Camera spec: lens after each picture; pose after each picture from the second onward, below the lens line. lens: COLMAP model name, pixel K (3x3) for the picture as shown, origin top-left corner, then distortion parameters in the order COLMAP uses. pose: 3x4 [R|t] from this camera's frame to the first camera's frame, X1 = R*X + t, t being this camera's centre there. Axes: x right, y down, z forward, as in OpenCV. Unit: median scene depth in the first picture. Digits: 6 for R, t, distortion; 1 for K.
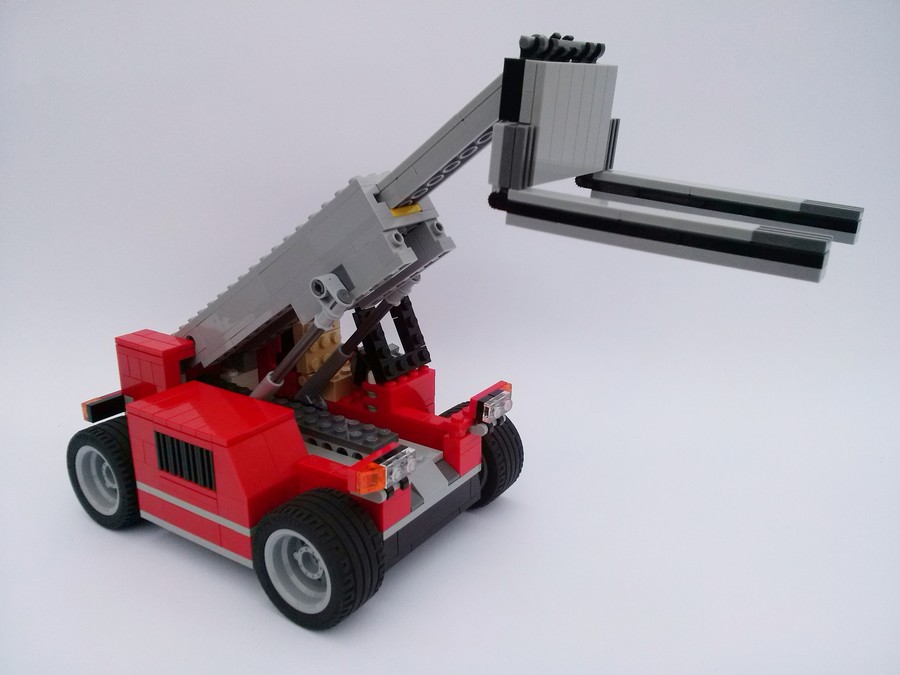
lens RADIAL K [[800.2, 0, 457.6], [0, 800.2, 344.6], [0, 0, 1]] dist [0.073832, -0.209240]
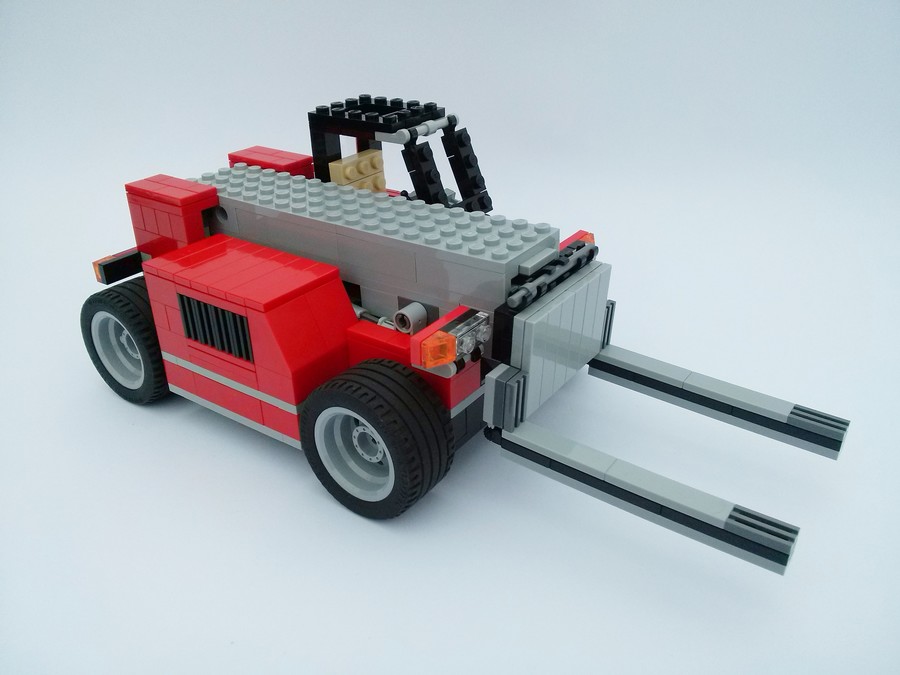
lens RADIAL K [[800.2, 0, 451.0], [0, 800.2, 350.7], [0, 0, 1]] dist [0.073832, -0.209240]
pose [[0.999302, -0.006589, -0.036784, -0.053267], [0.013179, 0.983229, 0.181899, 0.014726], [0.034968, -0.182256, 0.982629, 0.152961]]
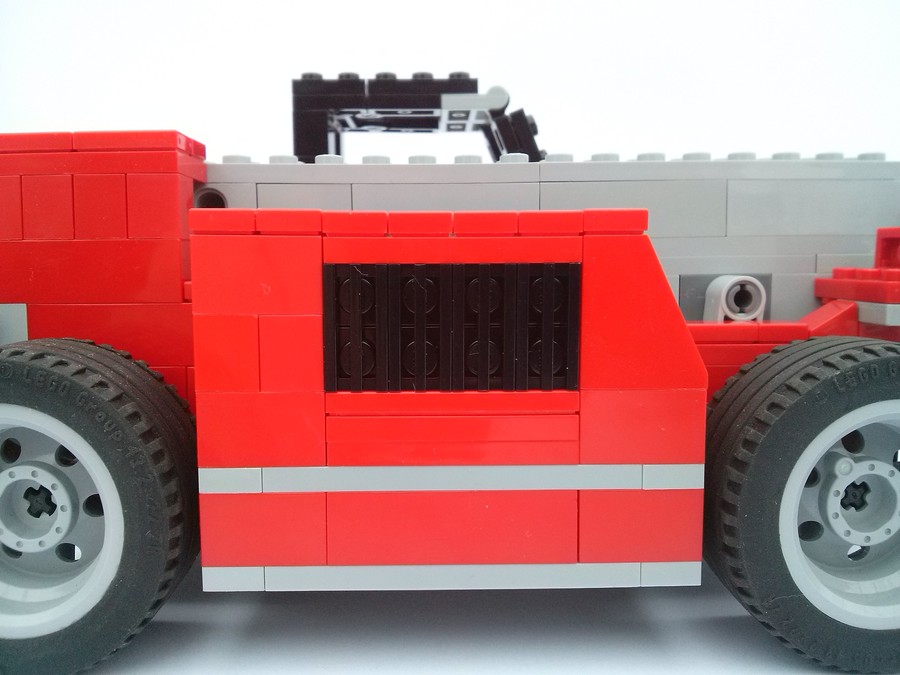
lens RADIAL K [[800.2, 0, 465.5], [0, 800.2, 338.8], [0, 0, 1]] dist [0.073832, -0.209240]
pose [[0.816191, -0.069598, 0.573574, -0.486287], [0.180496, 0.973749, -0.138689, 0.180295], [-0.548865, 0.216724, 0.807328, 0.662868]]
